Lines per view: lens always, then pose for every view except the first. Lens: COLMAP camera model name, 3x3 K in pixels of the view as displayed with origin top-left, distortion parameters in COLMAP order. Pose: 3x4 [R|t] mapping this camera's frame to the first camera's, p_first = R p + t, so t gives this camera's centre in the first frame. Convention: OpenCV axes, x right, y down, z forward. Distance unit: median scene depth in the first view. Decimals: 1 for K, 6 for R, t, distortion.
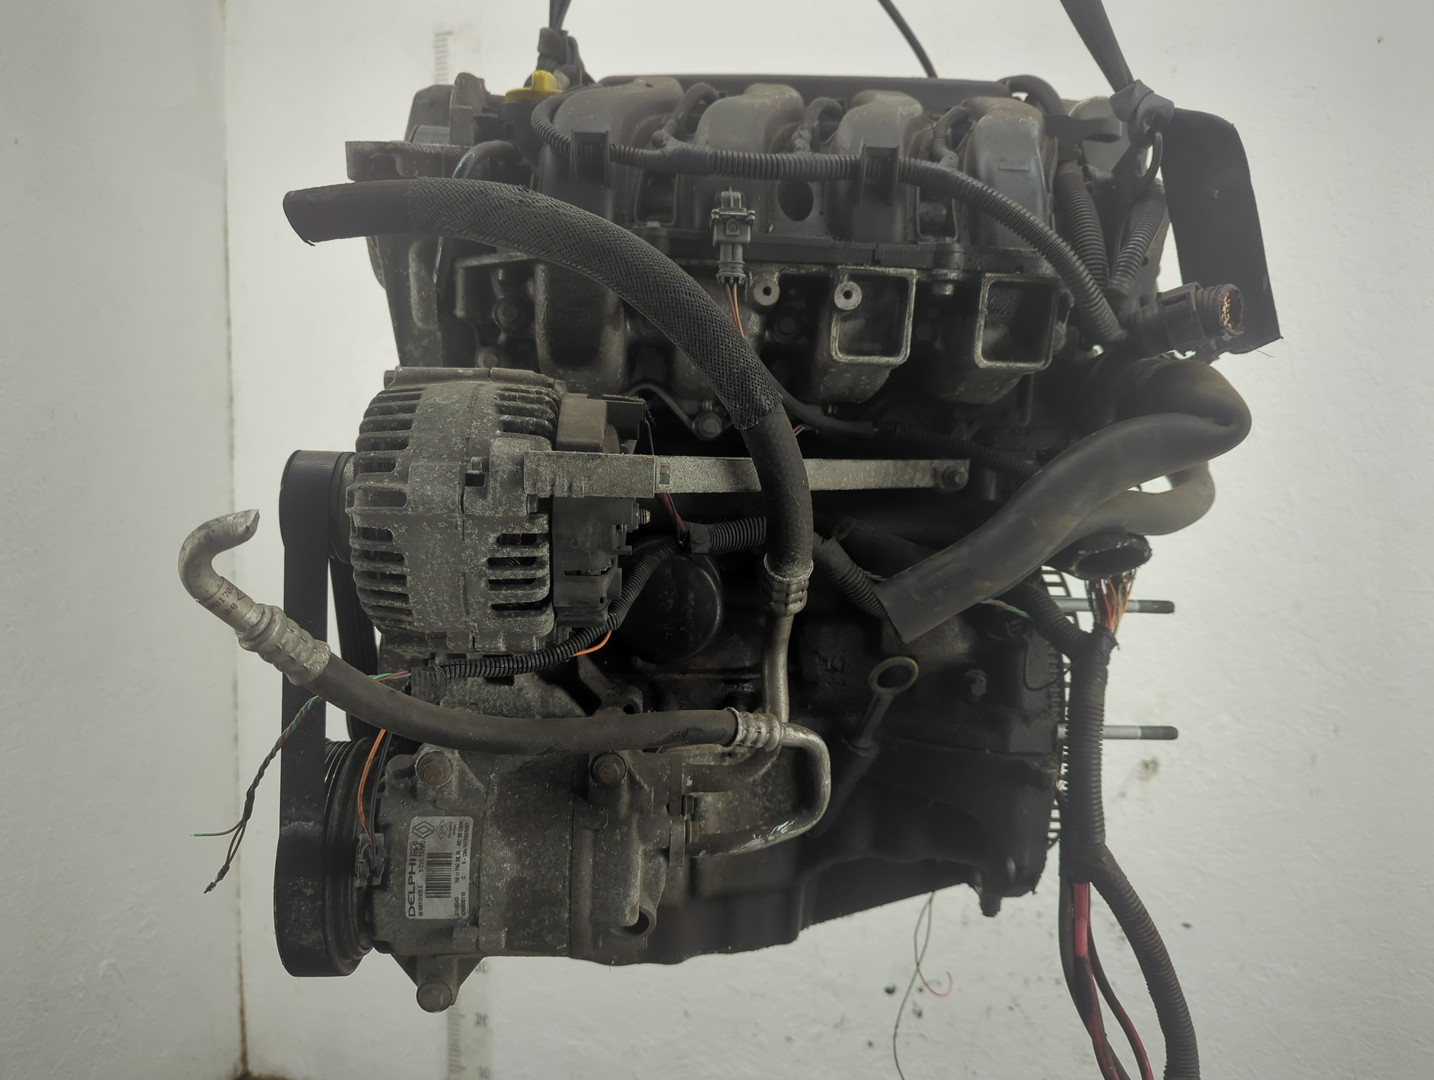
lens RADIAL K [[981.5, 0, 718.8], [0, 981.5, 536.0], [0, 0, 1]] dist [0.003050, -0.000110]
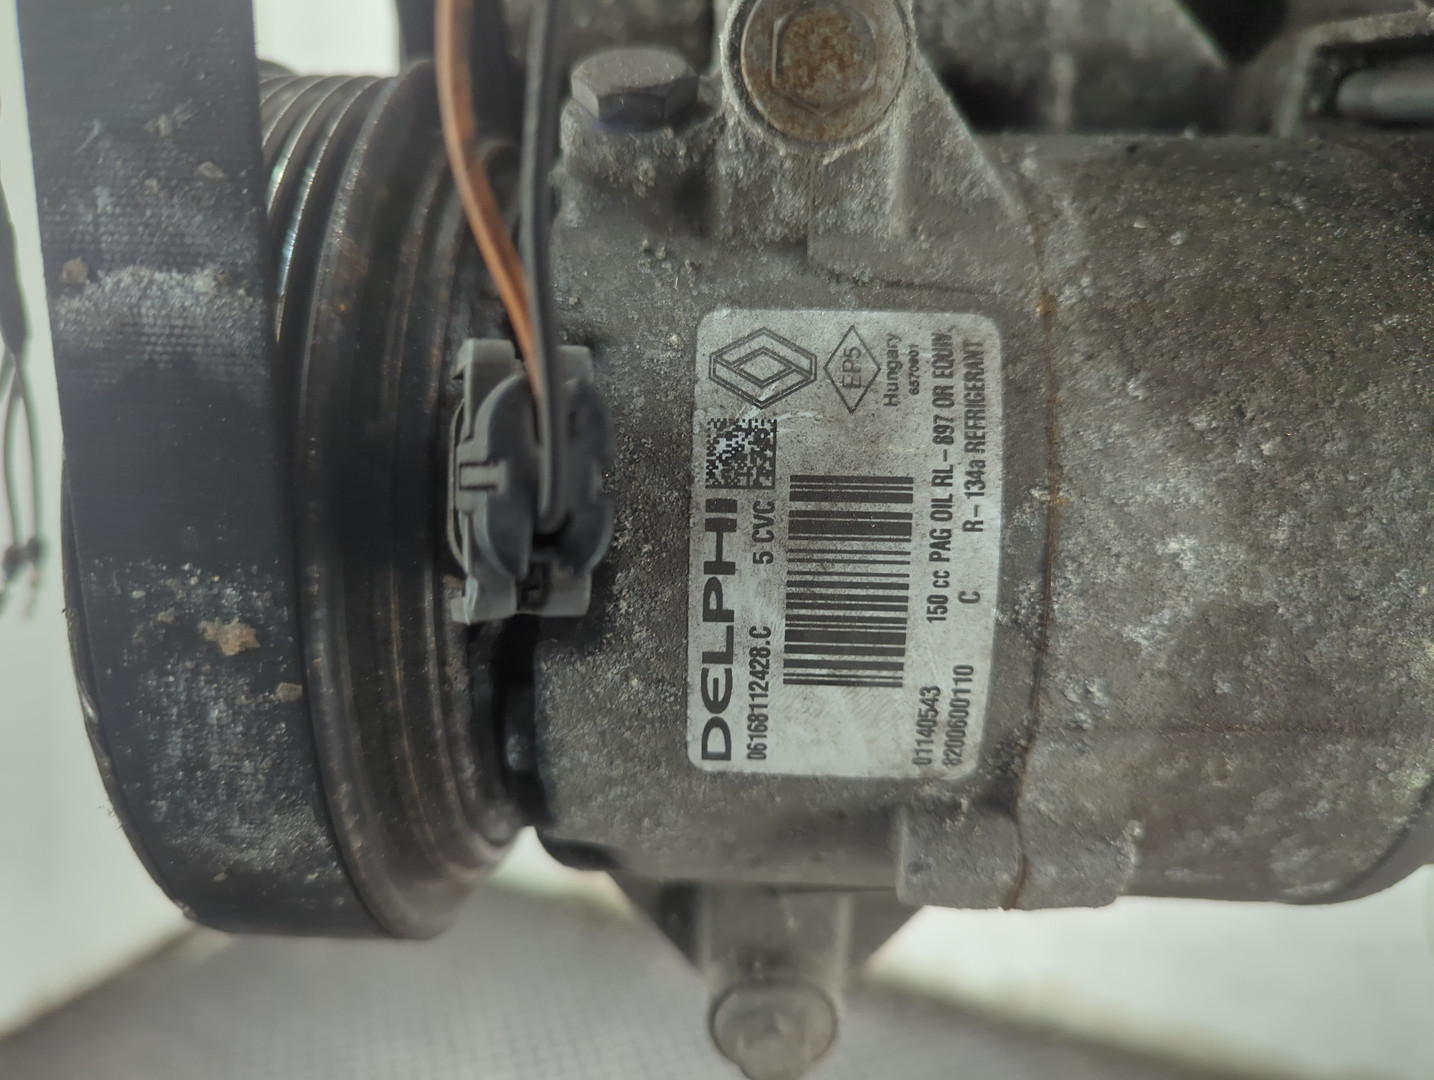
lens RADIAL K [[1021.2, 0, 686.6], [0, 1021.2, 539.7], [0, 0, 1]] dist [-0.048469, -0.003181]
pose [[0.993208, 0.023404, -0.113972, -0.293779], [0.004695, 0.970700, 0.240248, 0.285203], [0.116256, -0.239151, 0.963998, 0.792635]]
